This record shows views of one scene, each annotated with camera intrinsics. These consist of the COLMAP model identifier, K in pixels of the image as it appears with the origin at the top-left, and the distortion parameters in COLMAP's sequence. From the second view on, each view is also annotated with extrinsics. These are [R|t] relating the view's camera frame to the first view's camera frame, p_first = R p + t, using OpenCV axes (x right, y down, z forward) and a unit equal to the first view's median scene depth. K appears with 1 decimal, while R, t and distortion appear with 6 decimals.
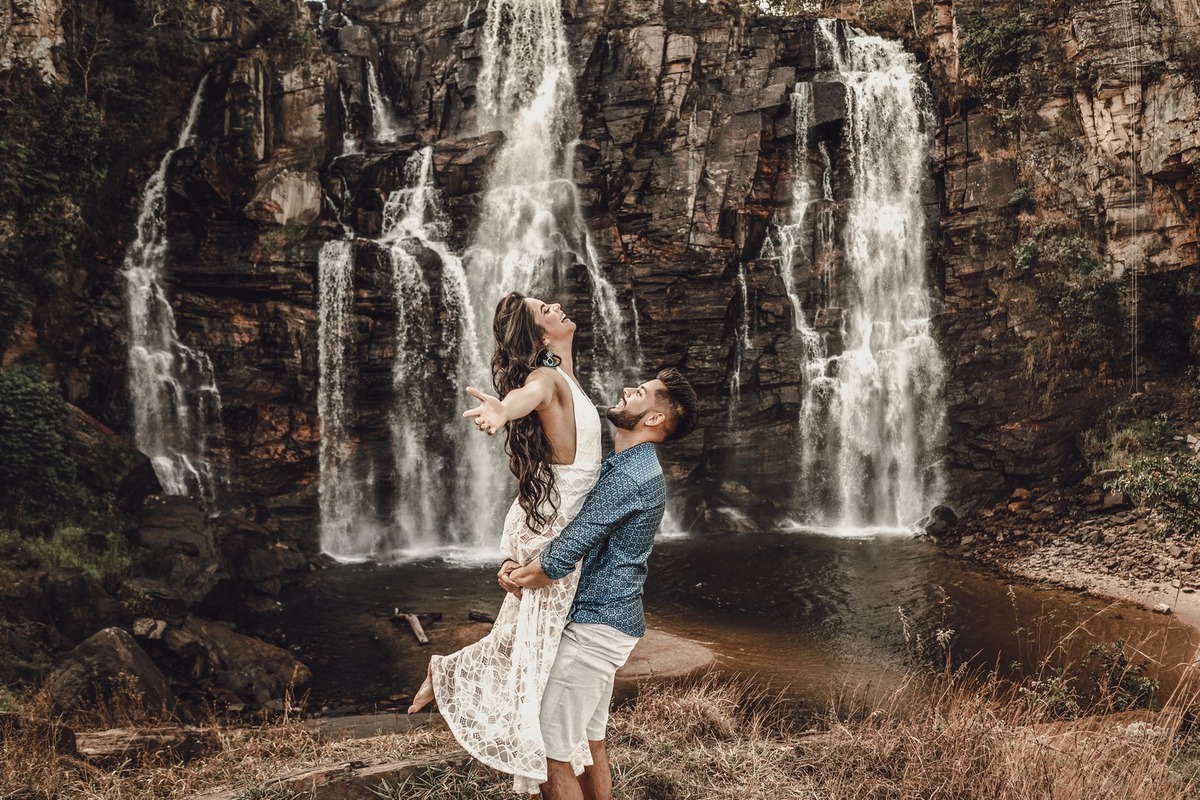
lens RADIAL K [[1060.9, 0, 678.1], [0, 1060.9, 401.9], [0, 0, 1]] dist [-0.160375, 0.036409]
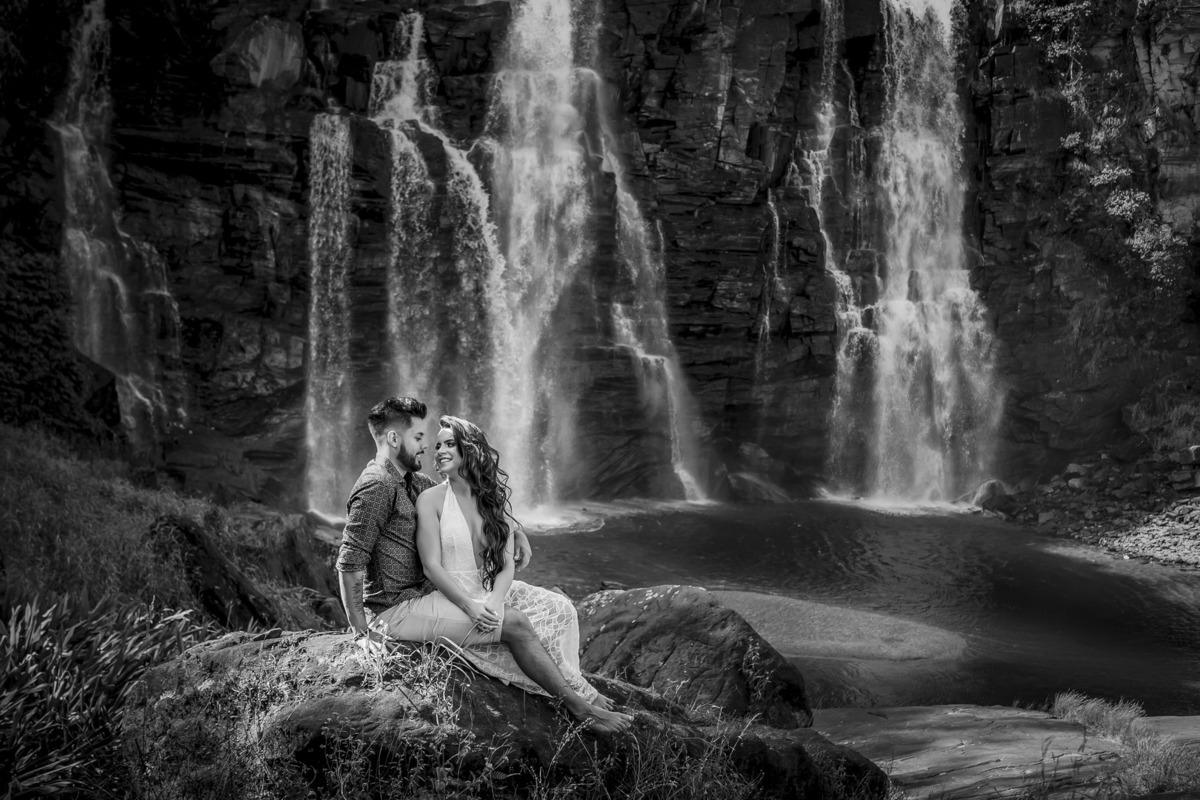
lens RADIAL K [[1170.6, 0, 593.5], [0, 1170.6, 439.4], [0, 0, 1]] dist [-0.158434, 0.033203]
pose [[0.984439, 0.040686, 0.170953, -0.238309], [-0.049891, 0.997508, 0.049896, 0.031654], [-0.168497, -0.057648, 0.984015, 0.093388]]
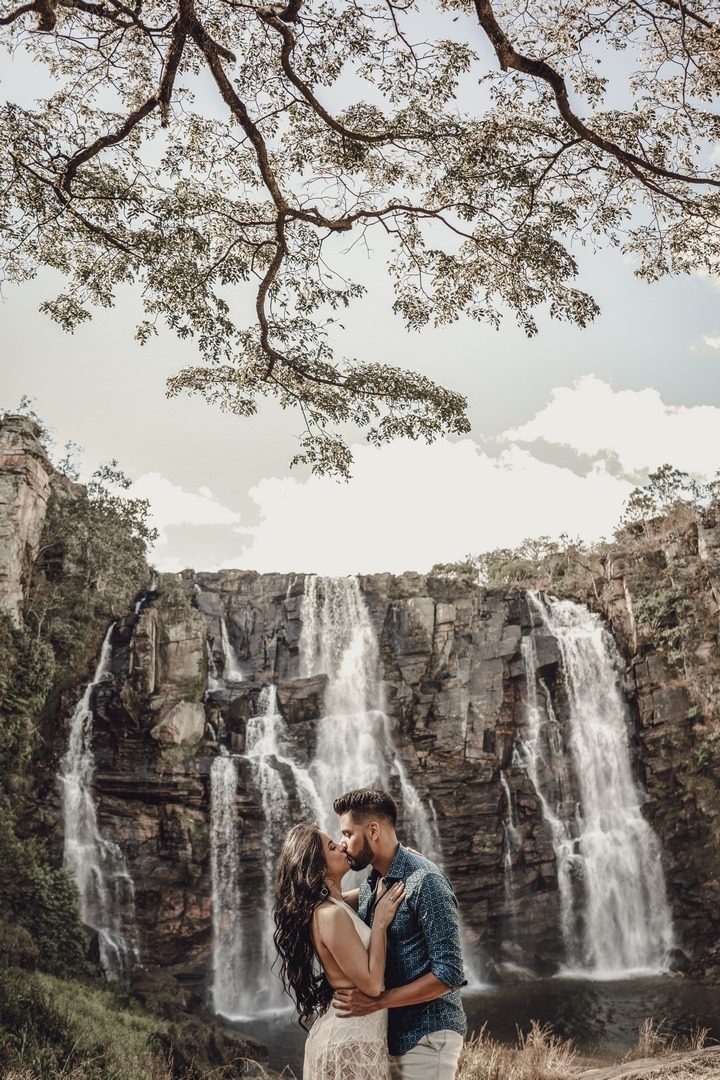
lens RADIAL K [[858.1, 0, 360.0], [0, 858.1, 540.0], [0, 0, 1]] dist [-0.160813, 0.037129]
pose [[0.995162, 0.011093, 0.097615, -0.231698], [0.026774, 0.925371, -0.378116, -0.002020], [-0.094524, 0.378900, 0.920598, -0.079355]]
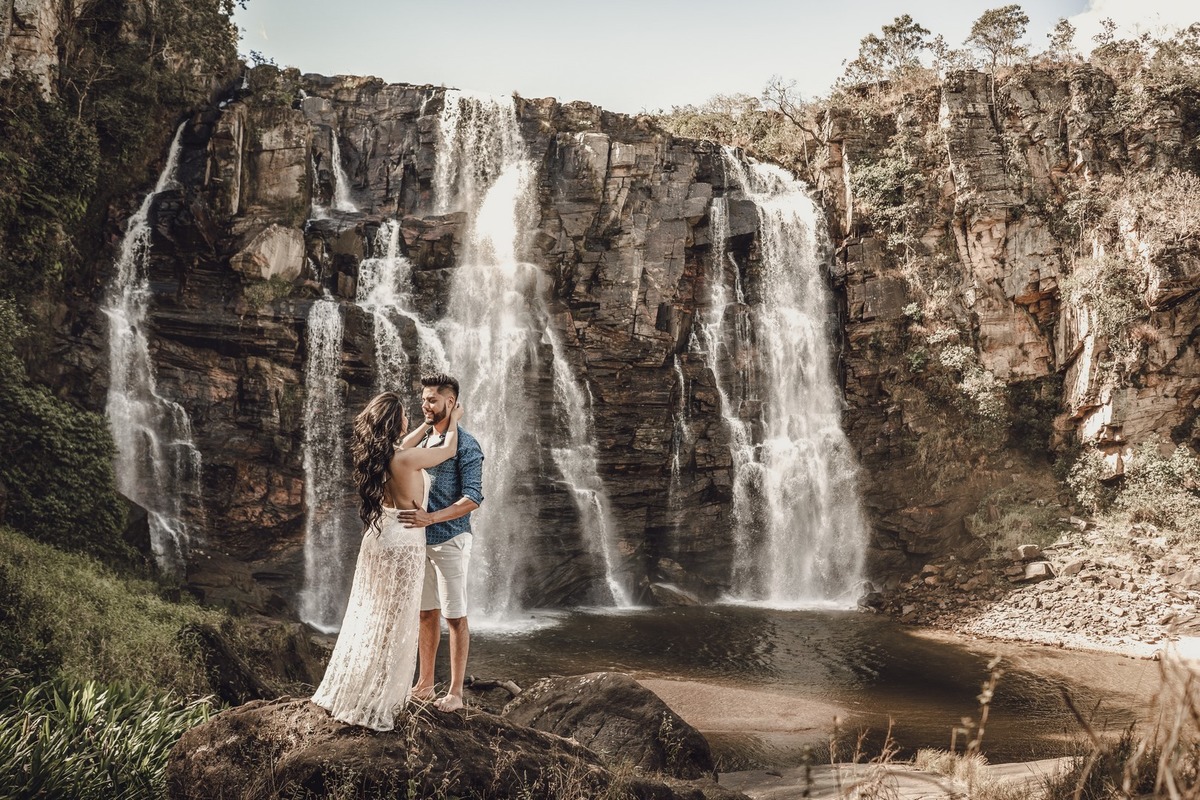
lens RADIAL K [[953.5, 0, 588.5], [0, 953.5, 396.0], [0, 0, 1]] dist [-0.160813, 0.037129]
pose [[0.975596, 0.050987, 0.213570, -0.238193], [-0.025129, 0.992201, -0.122086, 0.032087], [-0.218129, 0.113740, 0.969269, 0.084547]]
